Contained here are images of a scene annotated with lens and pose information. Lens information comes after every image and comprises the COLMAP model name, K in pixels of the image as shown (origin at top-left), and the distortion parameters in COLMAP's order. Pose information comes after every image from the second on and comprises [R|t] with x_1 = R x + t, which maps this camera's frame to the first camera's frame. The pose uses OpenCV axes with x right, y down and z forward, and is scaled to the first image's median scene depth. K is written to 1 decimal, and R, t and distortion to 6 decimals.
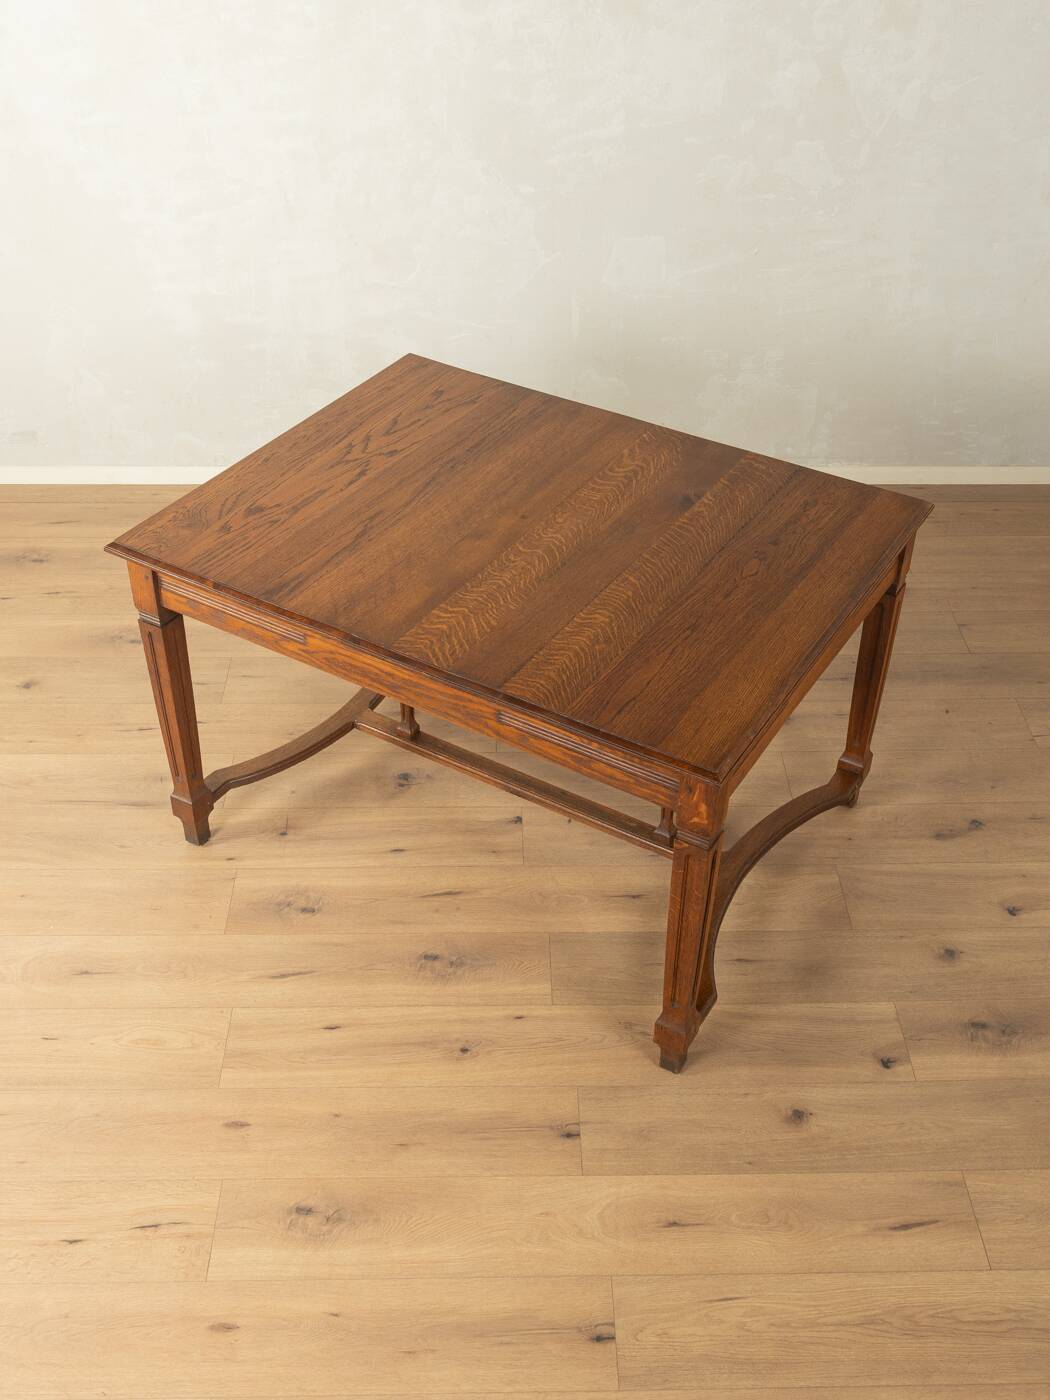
lens RADIAL K [[1493.9, 0, 526.7], [0, 1493.9, 671.7], [0, 0, 1]] dist [0.017341, 0.003554]
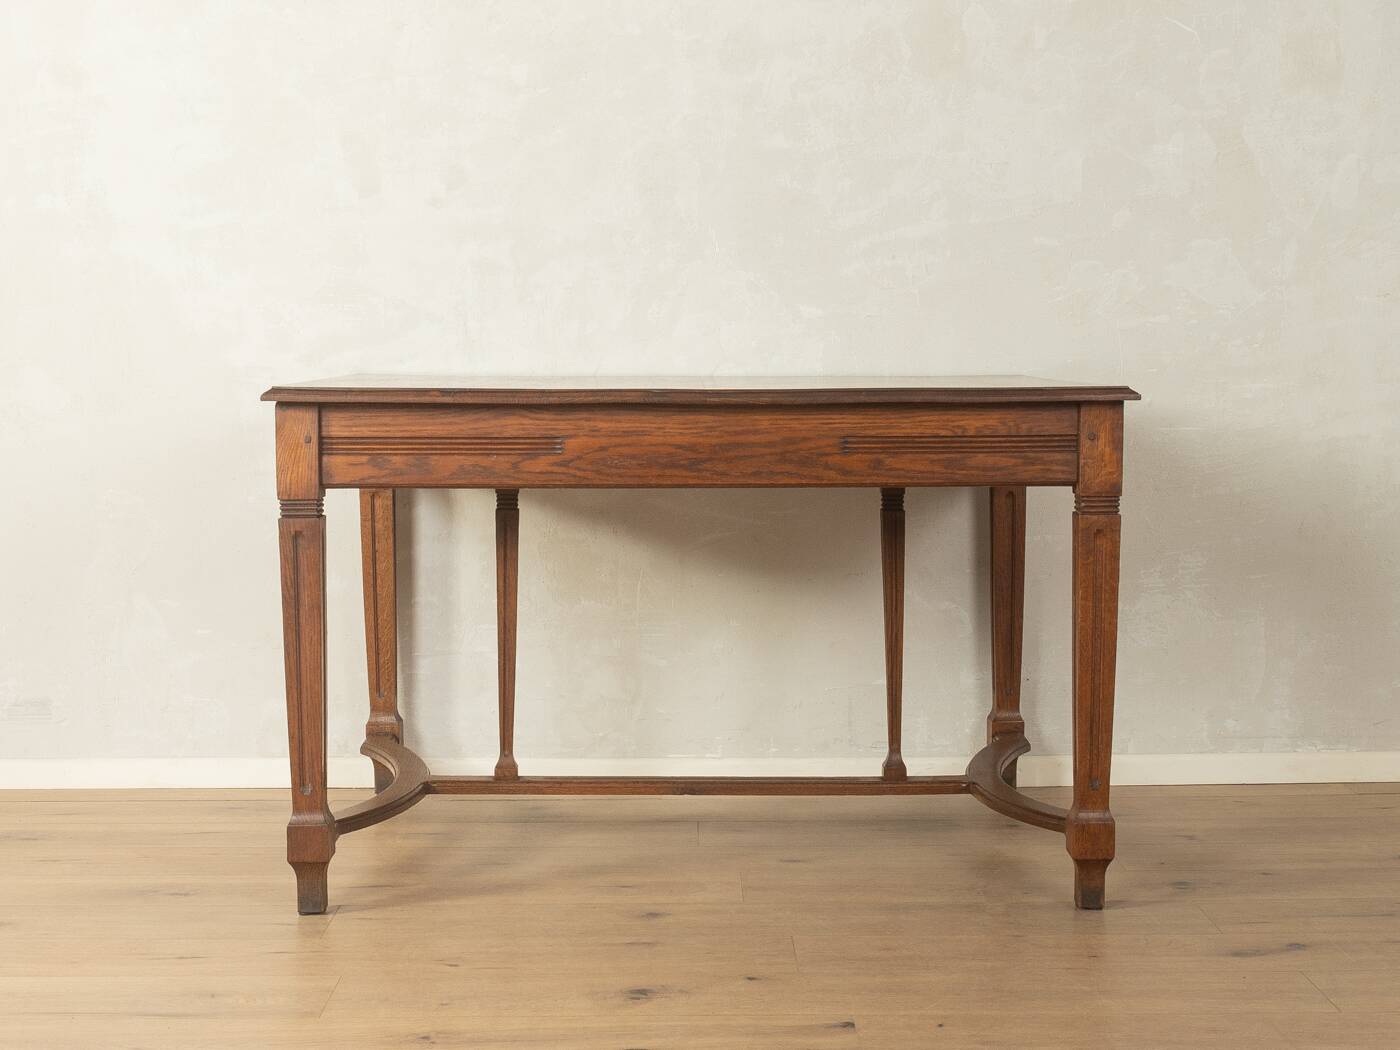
lens RADIAL K [[2275.9, 0, 694.8], [0, 2275.9, 522.2], [0, 0, 1]] dist [0.023926, -0.014244]
pose [[0.848667, -0.059433, 0.525578, -0.699683], [0.327859, 0.838856, -0.434545, 0.543589], [-0.415058, 0.541099, 0.731395, 0.085249]]
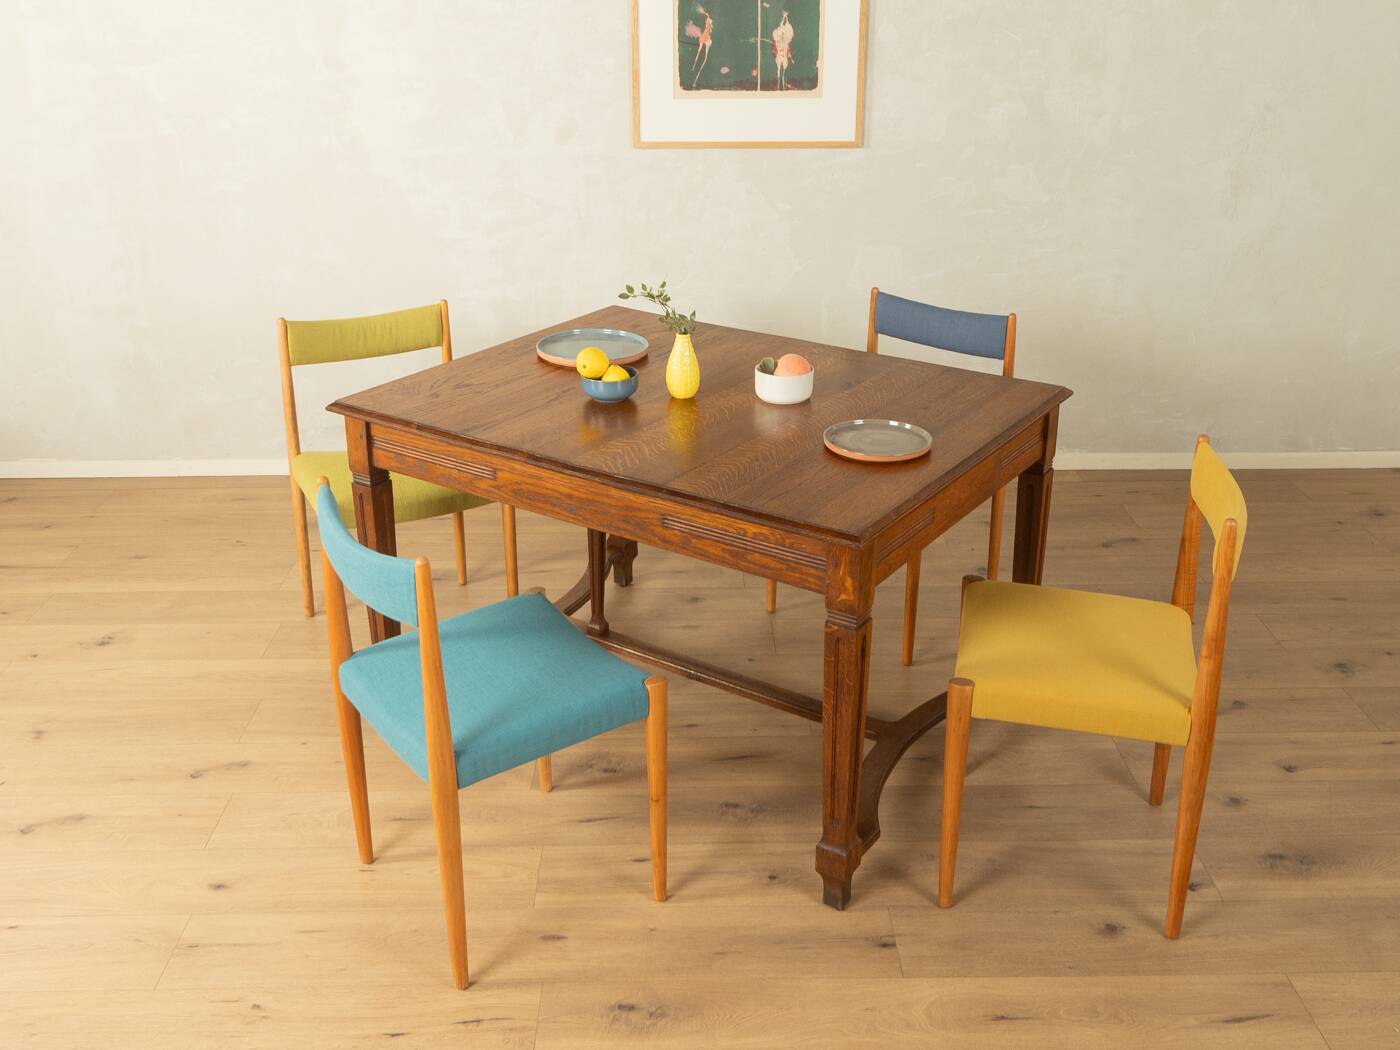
lens RADIAL K [[1386.5, 0, 706.2], [0, 1386.5, 429.8], [0, 0, 1]] dist [0.010704, 0.001079]
pose [[0.998904, 0.004357, -0.046610, 0.051927], [-0.018100, 0.954173, -0.298708, 0.236950], [0.043173, 0.299224, 0.953206, 0.019936]]
